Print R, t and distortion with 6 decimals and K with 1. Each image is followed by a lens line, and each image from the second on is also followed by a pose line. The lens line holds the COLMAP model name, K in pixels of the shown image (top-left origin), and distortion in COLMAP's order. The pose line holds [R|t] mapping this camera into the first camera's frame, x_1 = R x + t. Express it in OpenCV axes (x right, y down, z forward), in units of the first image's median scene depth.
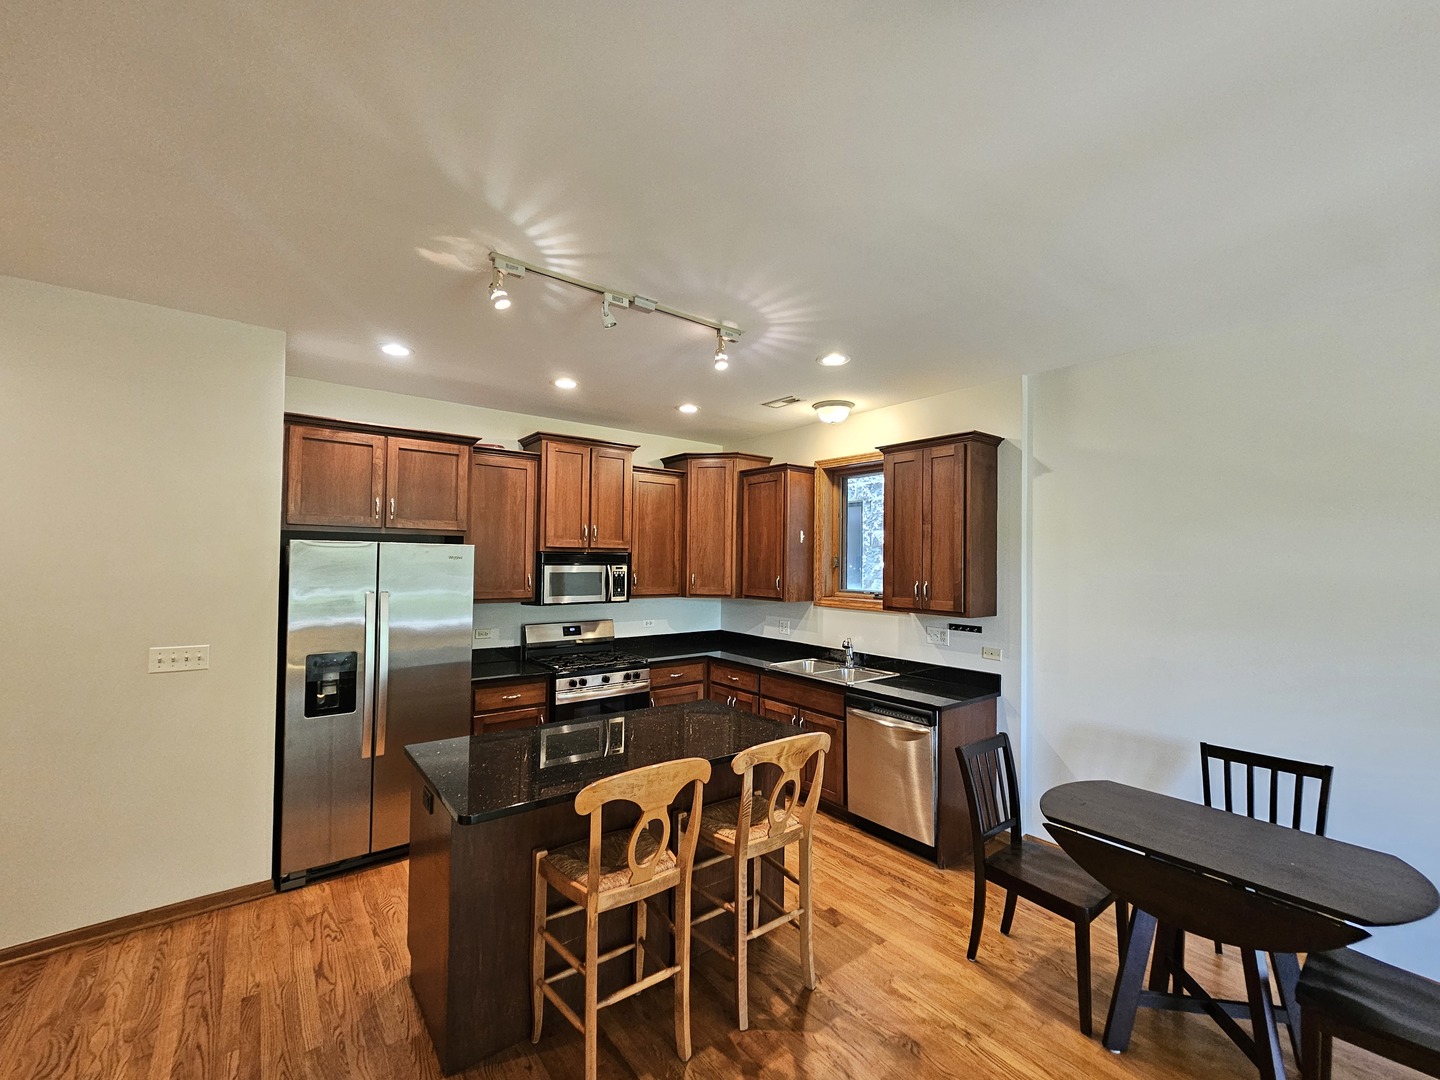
lens RADIAL K [[596.2, 0, 710.8], [0, 596.2, 544.8], [0, 0, 1]] dist [-0.000112, 0.000289]
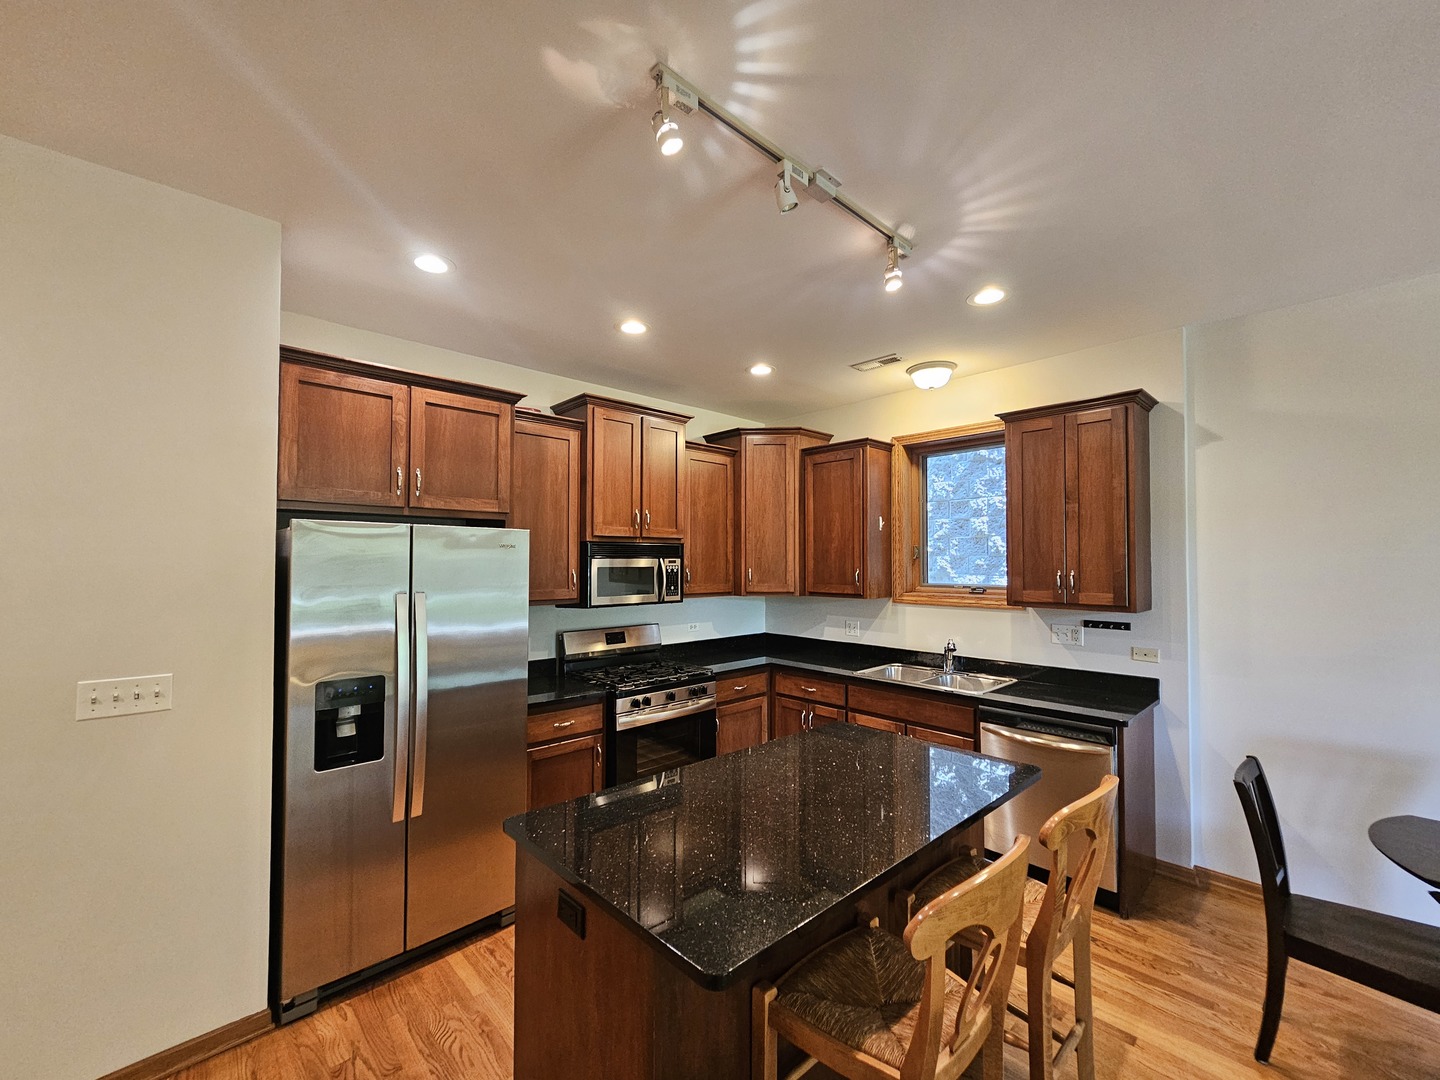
lens RADIAL K [[591.6, 0, 708.0], [0, 591.6, 545.8], [0, 0, 1]] dist [-0.002086, 0.002794]
pose [[0.995820, -0.008528, 0.090933, -0.226534], [0.008676, 0.999962, -0.001232, 0.022756], [-0.090919, 0.002016, 0.995856, 0.212315]]
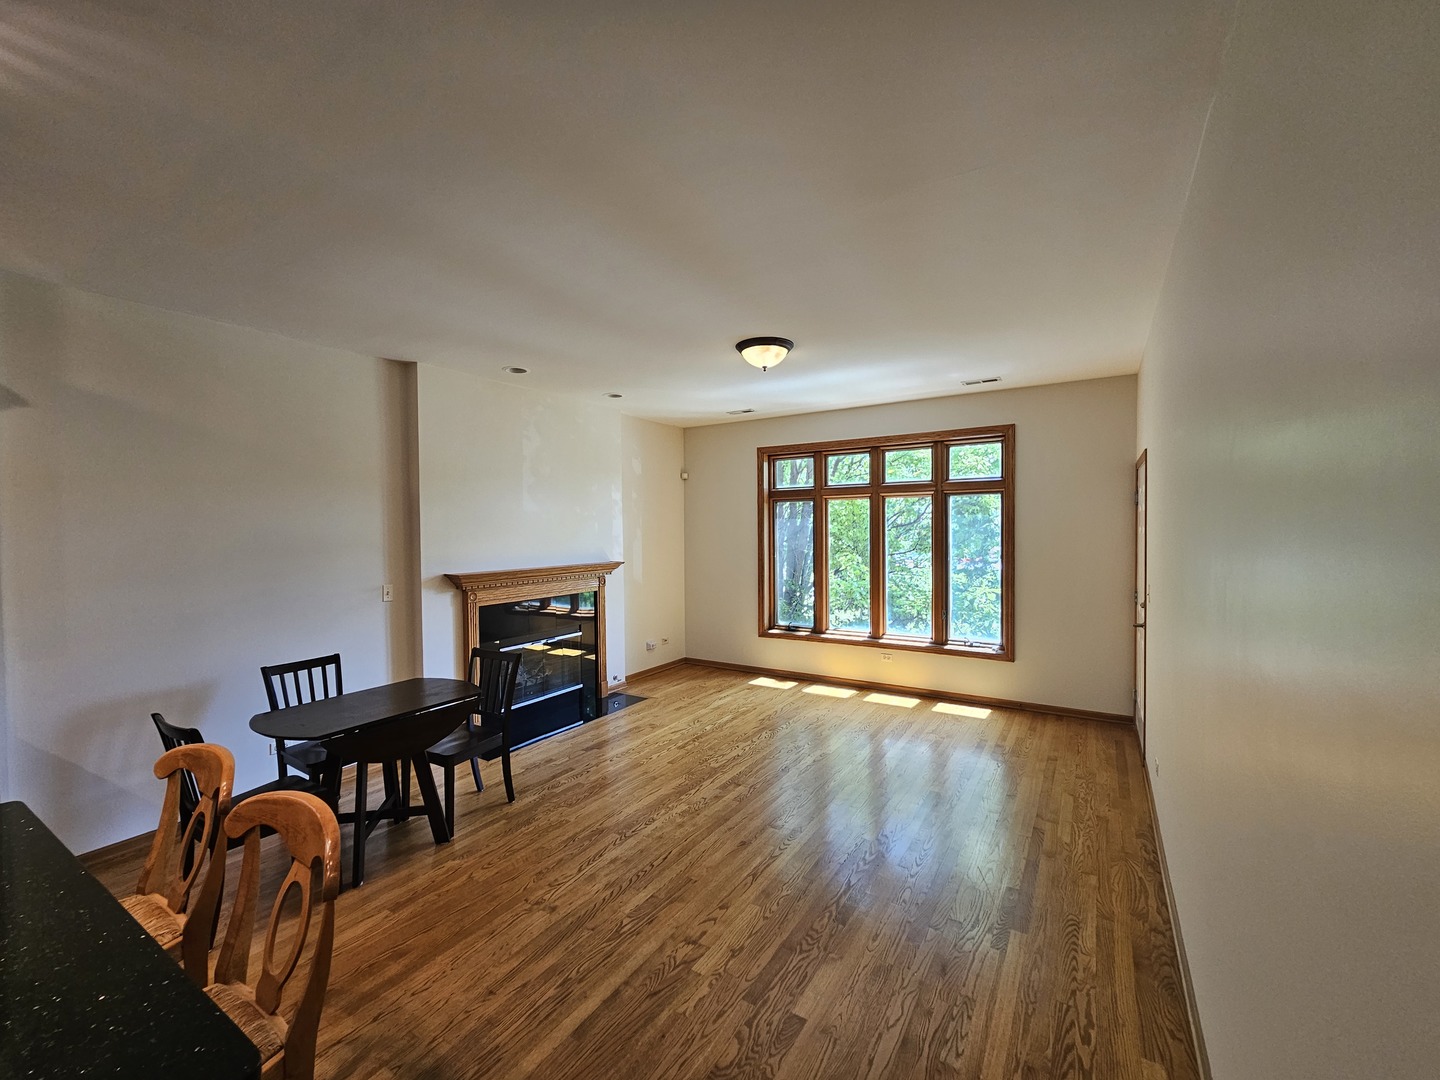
lens RADIAL K [[596.2, 0, 710.8], [0, 596.2, 544.8], [0, 0, 1]] dist [-0.000112, 0.000289]
pose [[-0.341661, -0.033365, 0.939231, -0.451173], [-0.019955, 0.999402, 0.028243, 0.020383], [-0.939611, -0.009093, -0.342123, 0.400632]]
